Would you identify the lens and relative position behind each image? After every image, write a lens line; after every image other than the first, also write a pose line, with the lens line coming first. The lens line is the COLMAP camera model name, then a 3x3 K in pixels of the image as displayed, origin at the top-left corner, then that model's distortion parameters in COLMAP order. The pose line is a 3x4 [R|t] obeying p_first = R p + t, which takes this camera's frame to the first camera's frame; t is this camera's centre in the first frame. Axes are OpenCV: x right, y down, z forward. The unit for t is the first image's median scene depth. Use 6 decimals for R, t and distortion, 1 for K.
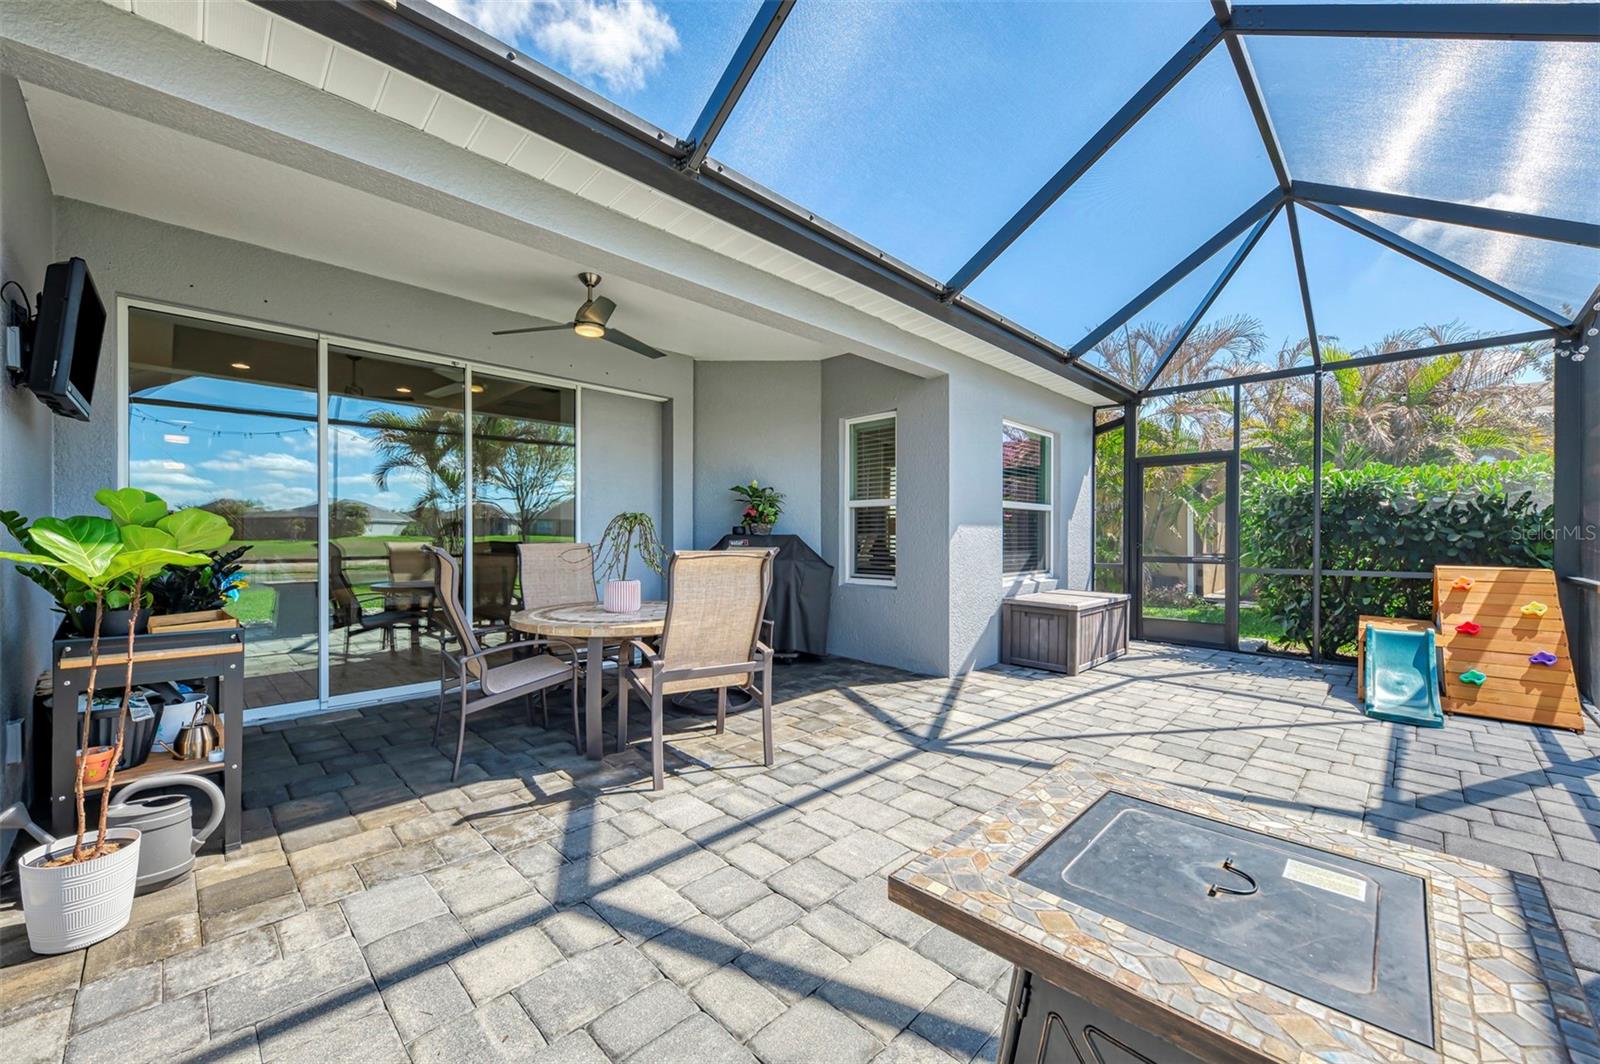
lens RADIAL K [[618.9, 0, 800.1], [0, 618.9, 536.9], [0, 0, 1]] dist [-0.003109, -0.000194]
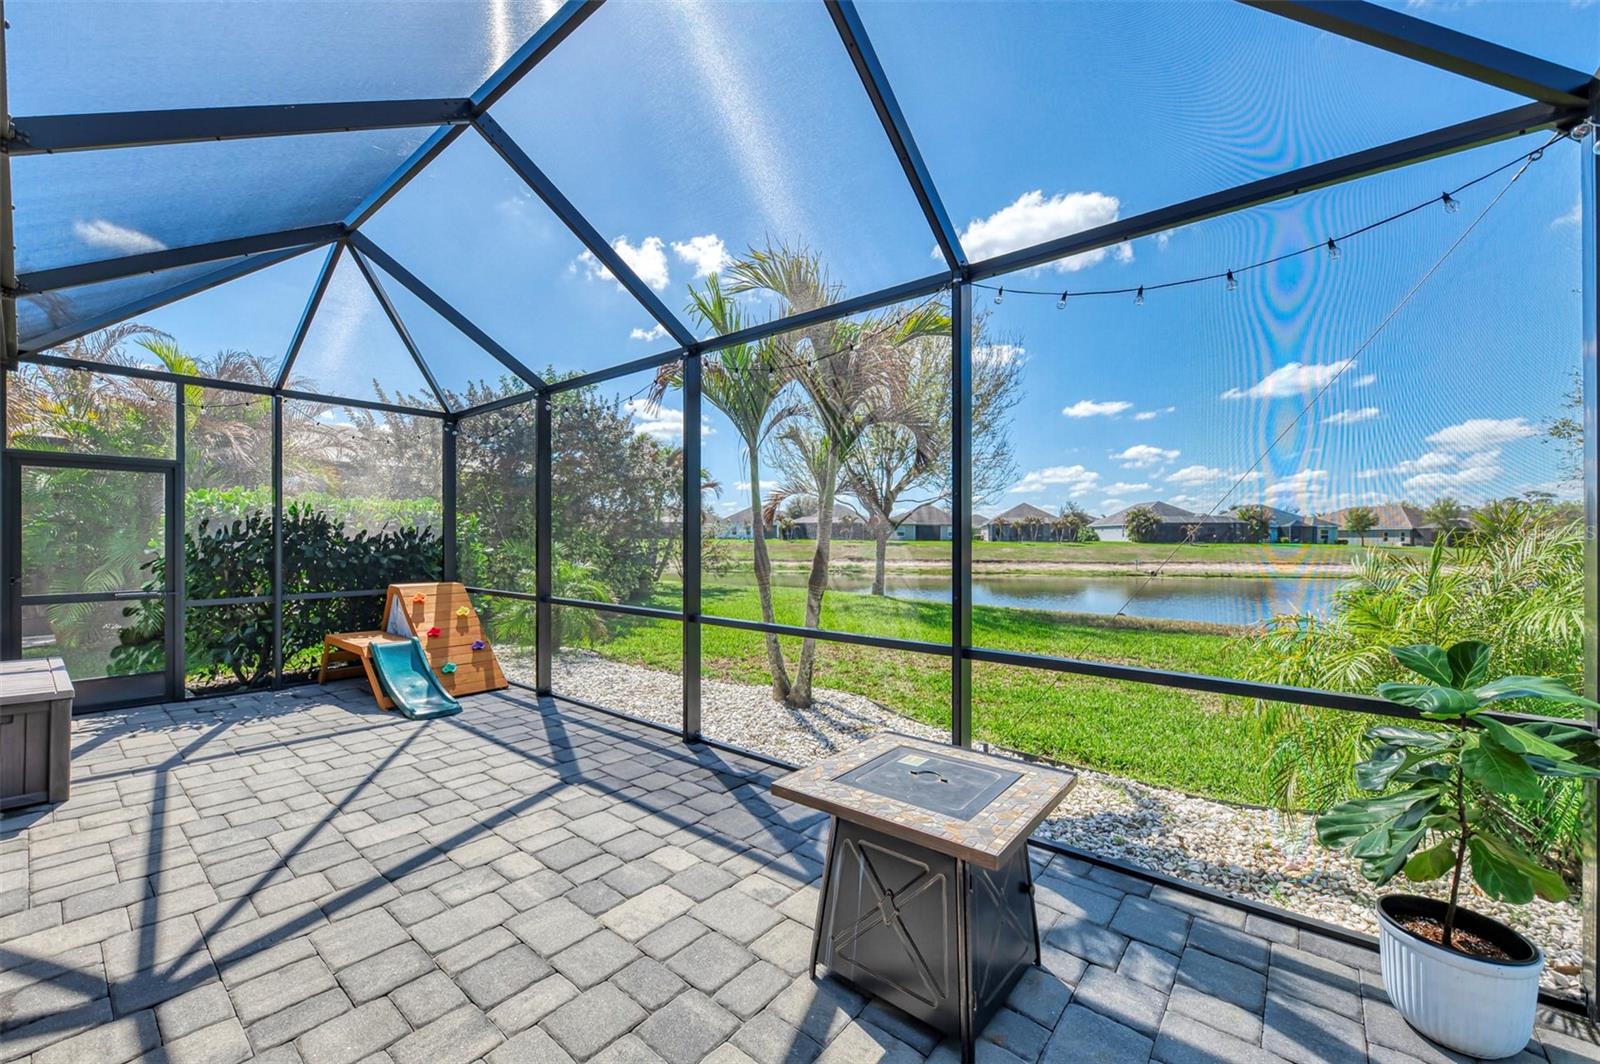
lens RADIAL K [[618.9, 0, 784.6], [0, 618.9, 529.3], [0, 0, 1]] dist [-0.003109, -0.000194]
pose [[-0.092400, 0.009966, 0.995672, -0.381688], [-0.003604, 0.999940, -0.010344, -0.075648], [-0.995715, -0.004544, -0.092358, 0.461630]]
